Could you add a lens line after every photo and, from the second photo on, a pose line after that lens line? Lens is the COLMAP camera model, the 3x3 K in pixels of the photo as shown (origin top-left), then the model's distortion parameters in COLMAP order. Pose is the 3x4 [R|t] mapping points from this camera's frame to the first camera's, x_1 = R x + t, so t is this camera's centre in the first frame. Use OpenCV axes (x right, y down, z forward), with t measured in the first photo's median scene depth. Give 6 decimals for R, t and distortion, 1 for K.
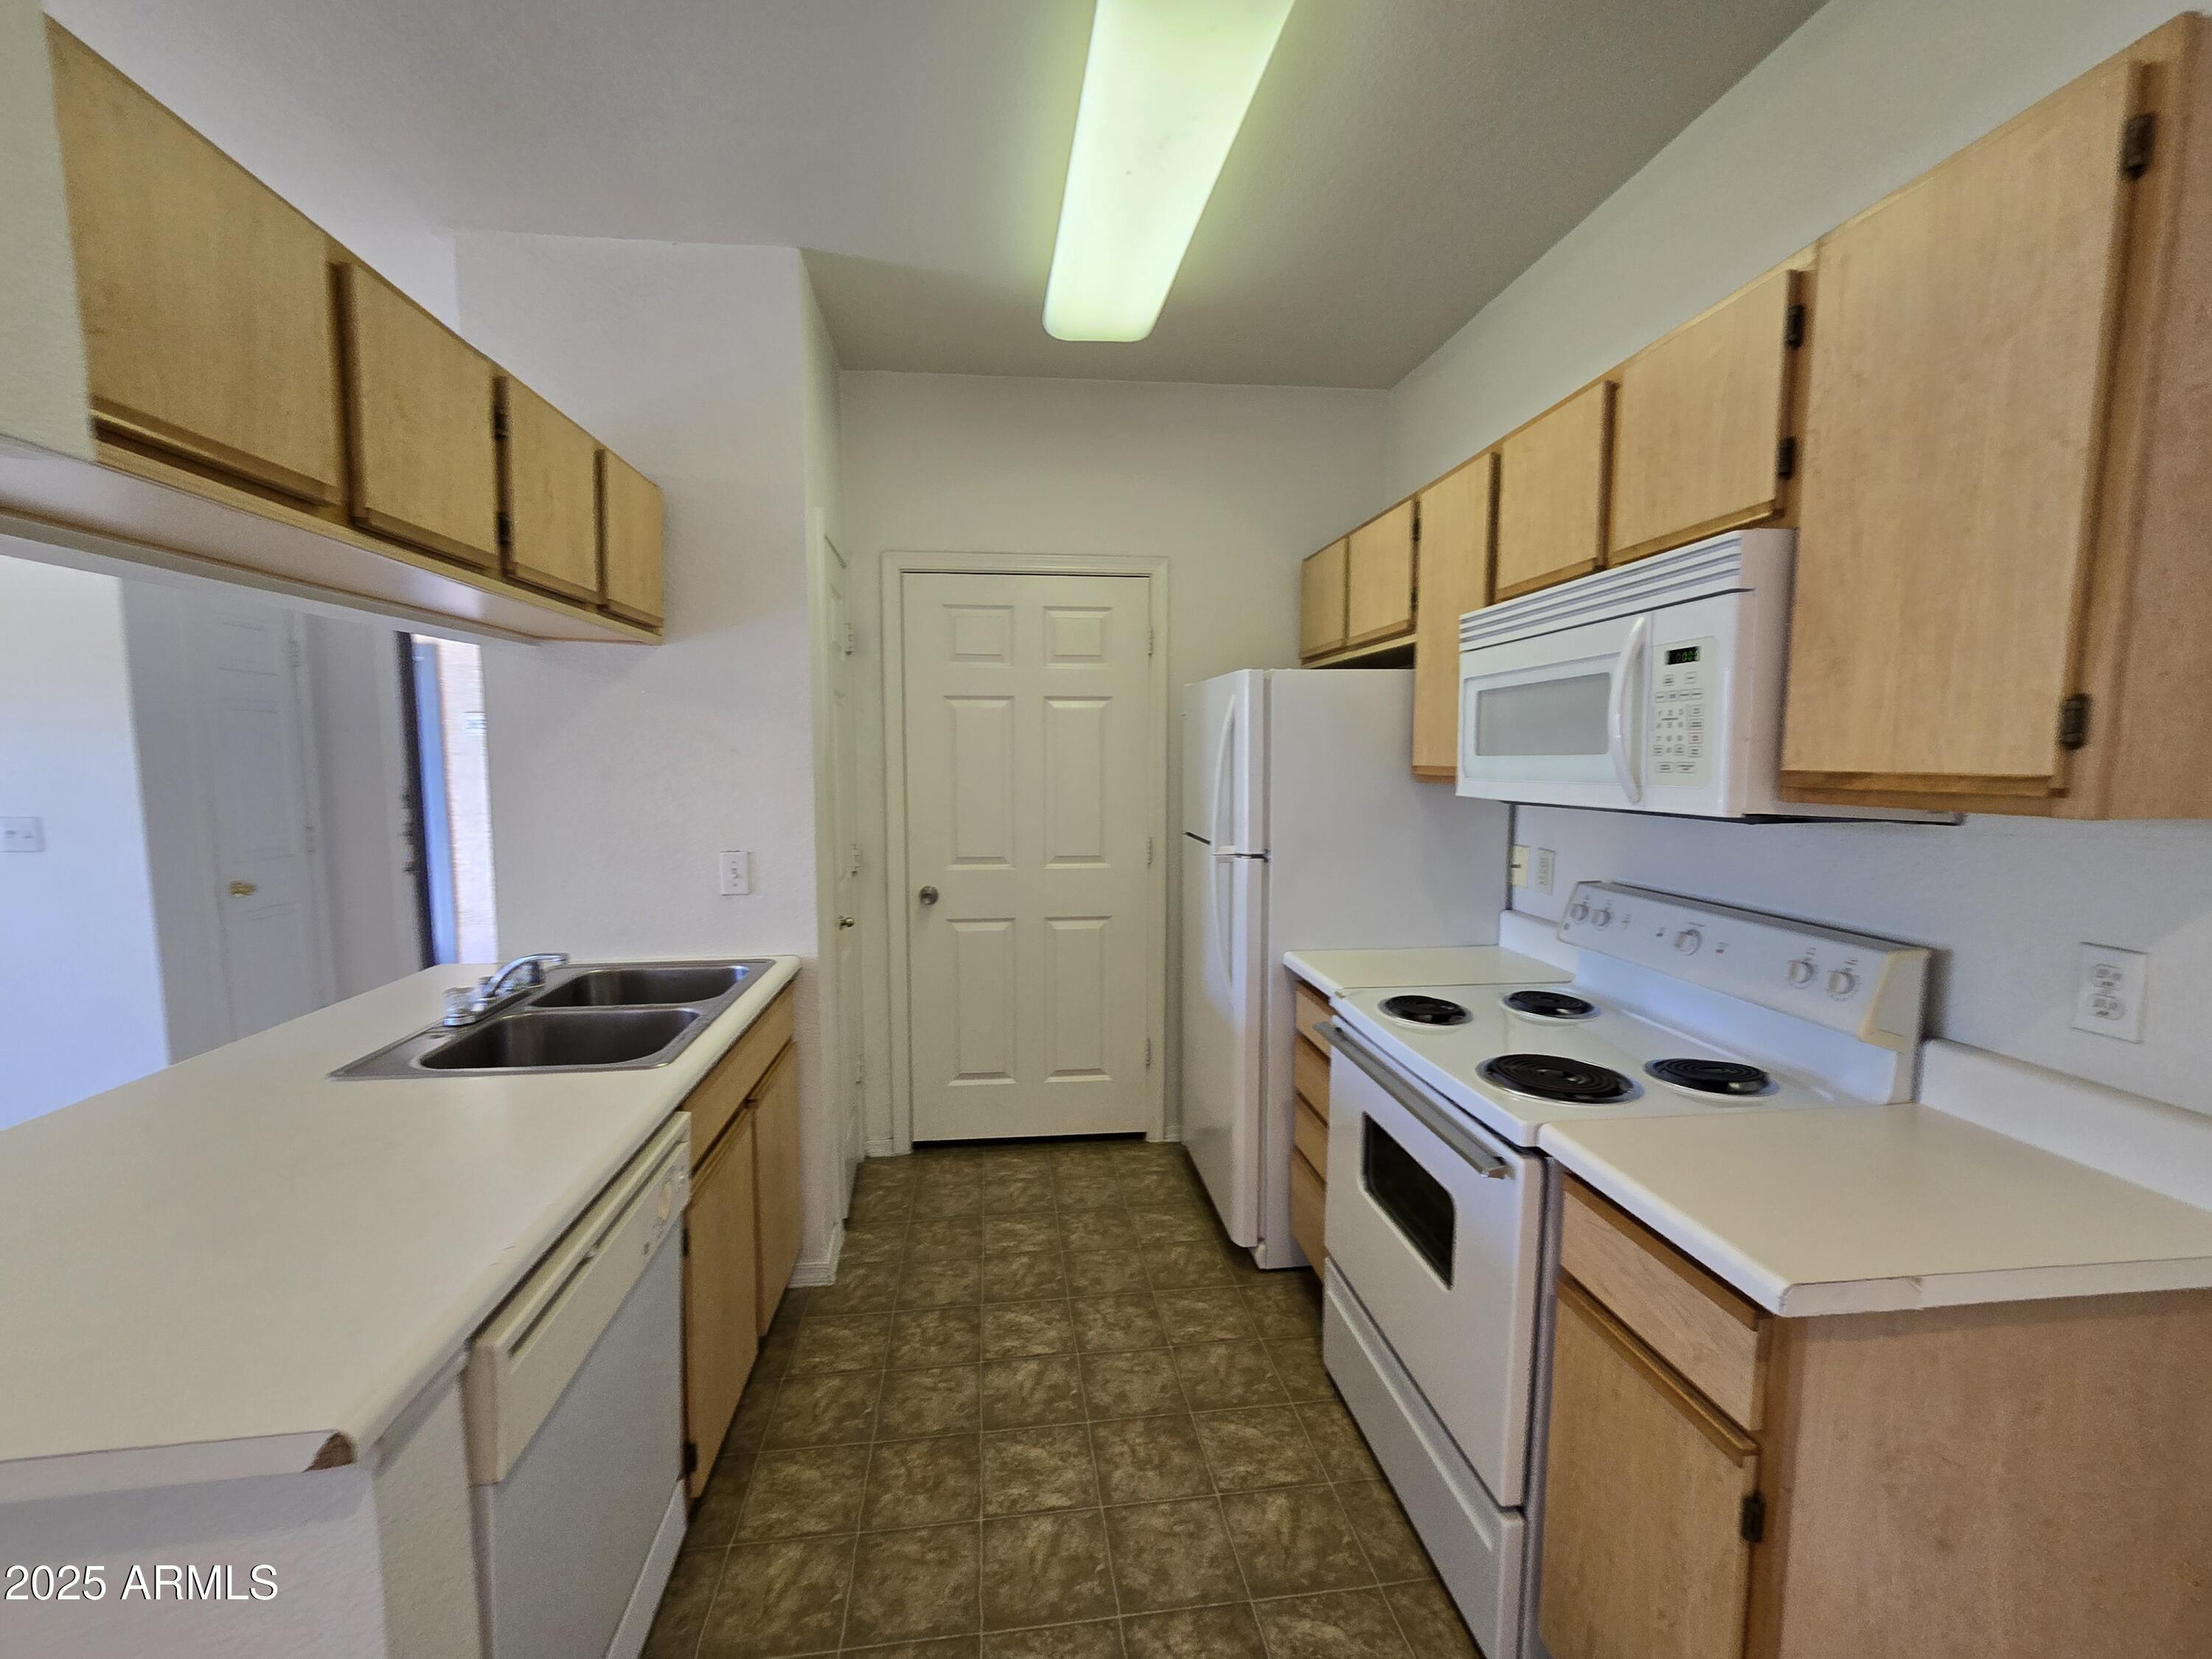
lens RADIAL K [[910.4, 0, 1103.0], [0, 910.4, 839.6], [0, 0, 1]] dist [-0.008809, 0.000456]
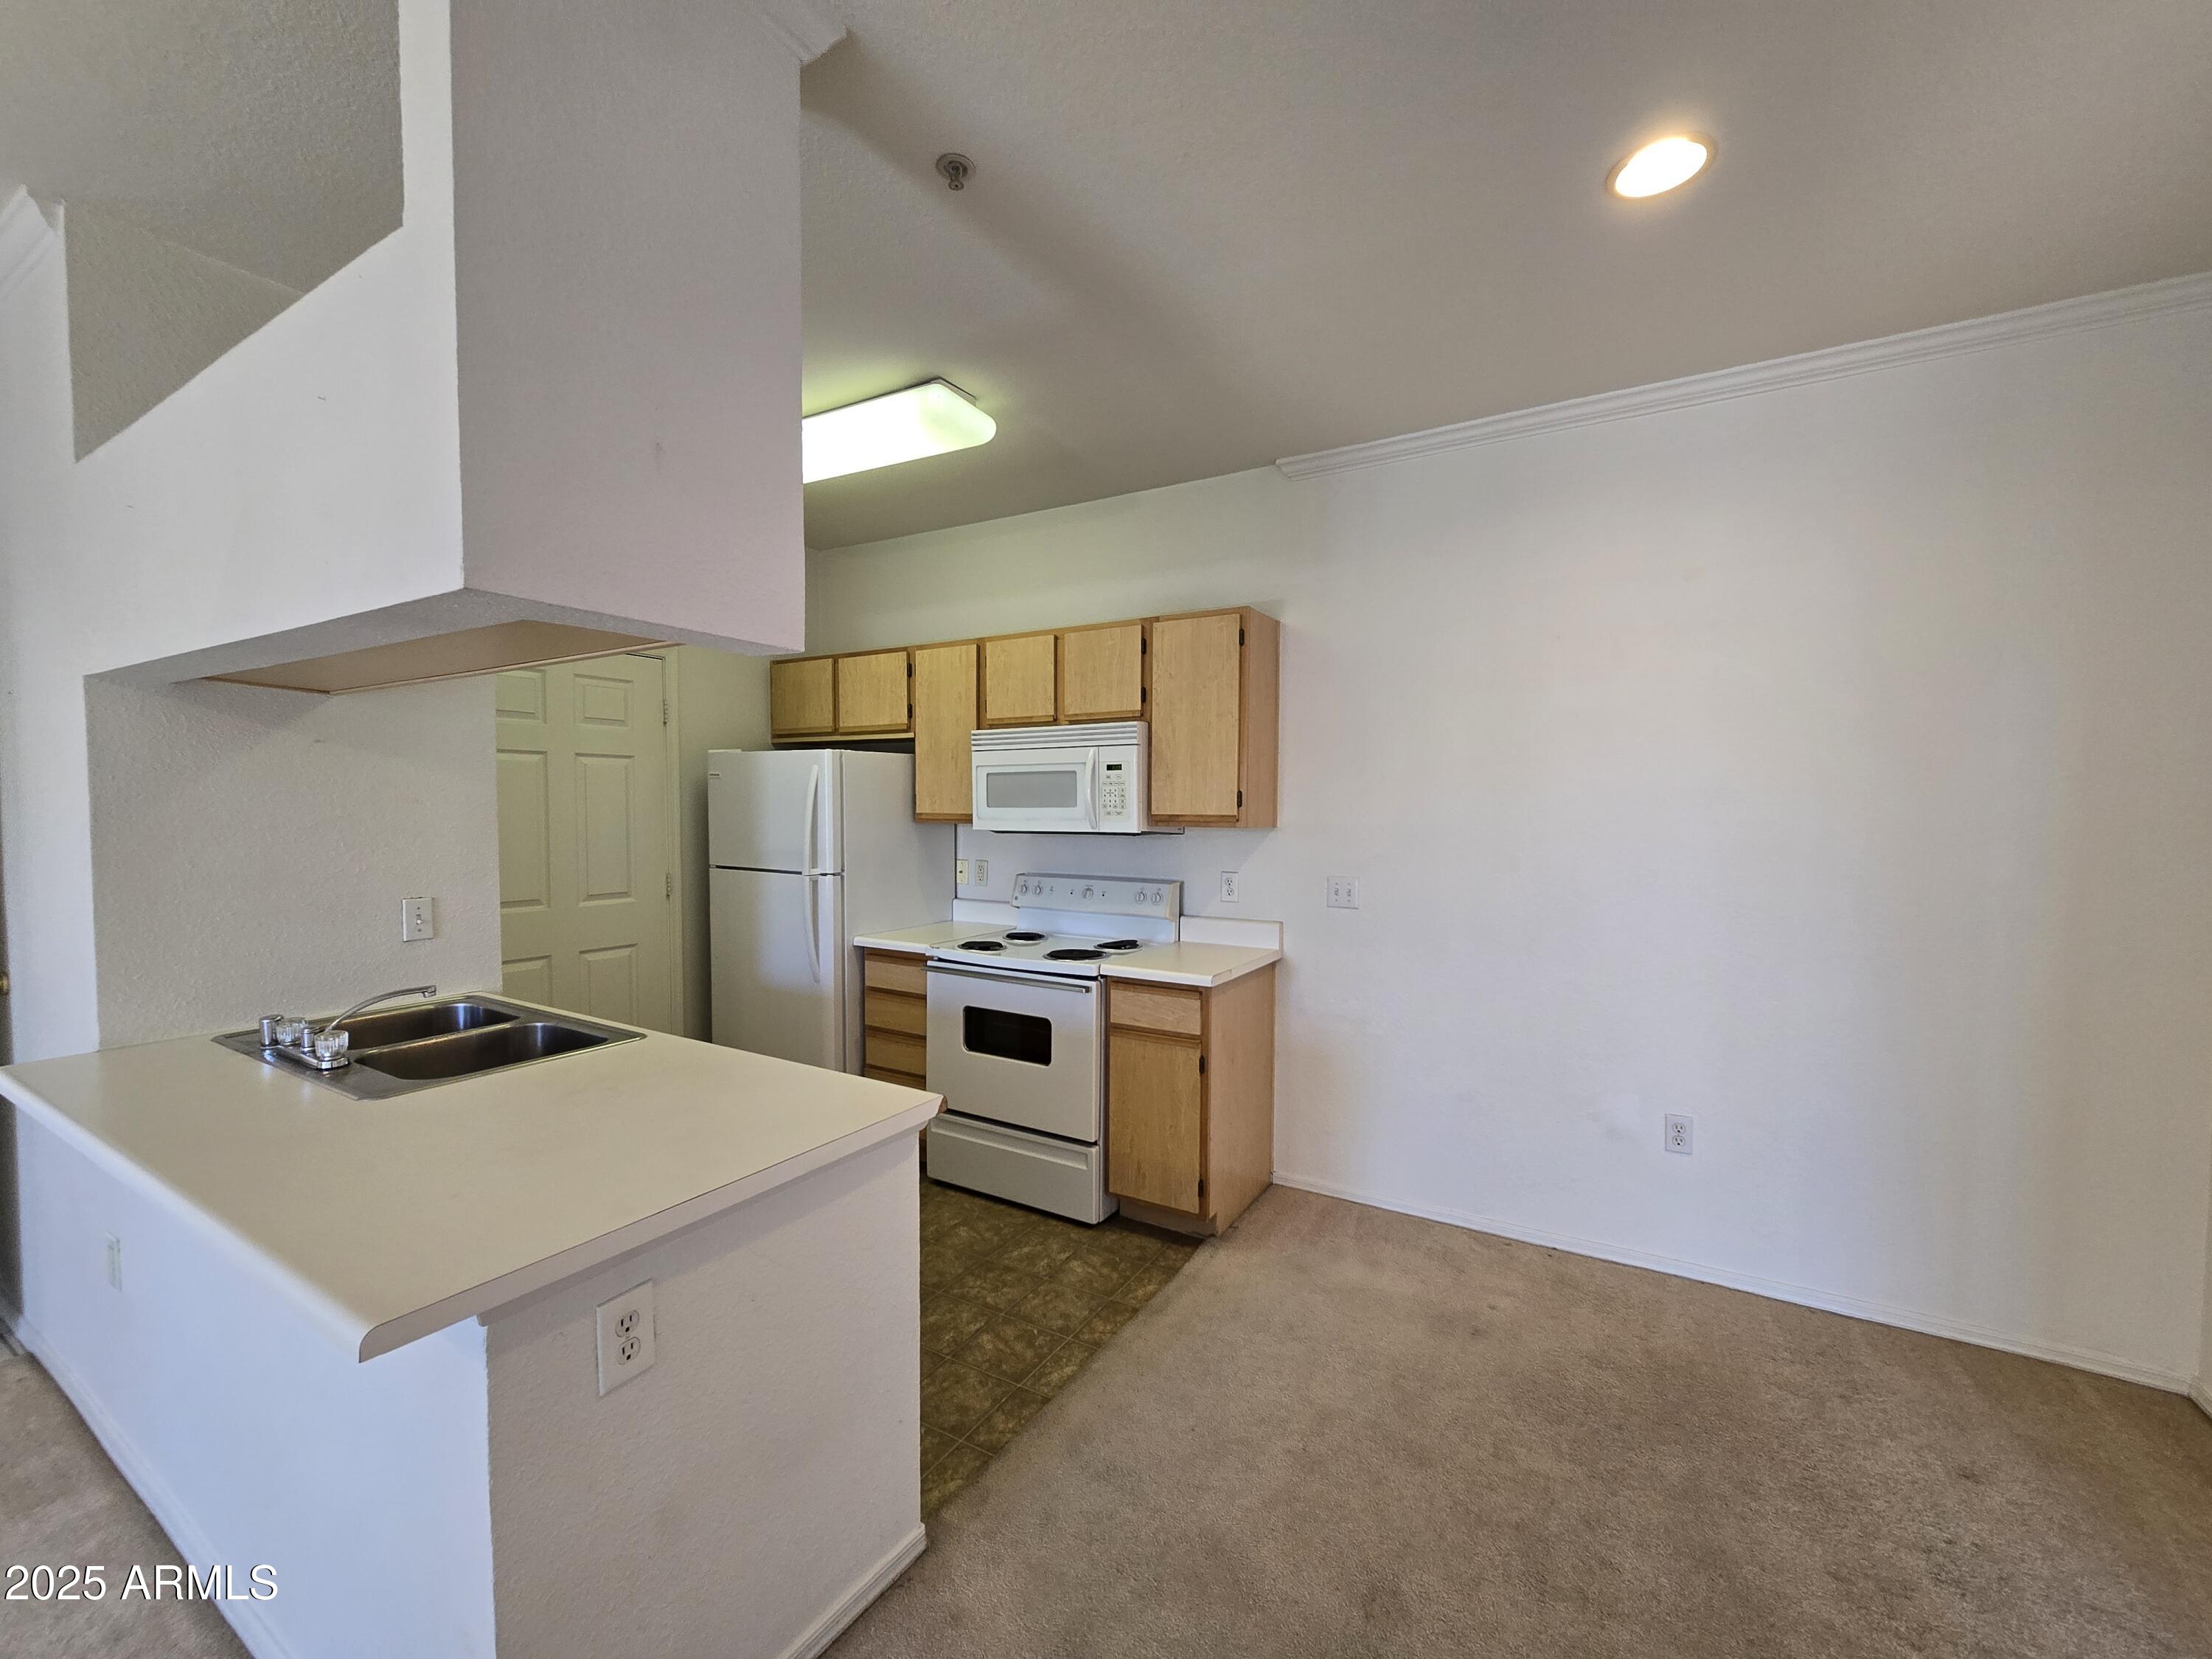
lens RADIAL K [[910.4, 0, 1089.5], [0, 910.4, 833.7], [0, 0, 1]] dist [-0.008809, 0.000456]
pose [[0.615636, -0.021659, 0.787733, -1.195831], [0.067672, 0.997383, -0.025464, 0.028774], [-0.785120, 0.068984, 0.615490, -0.391368]]
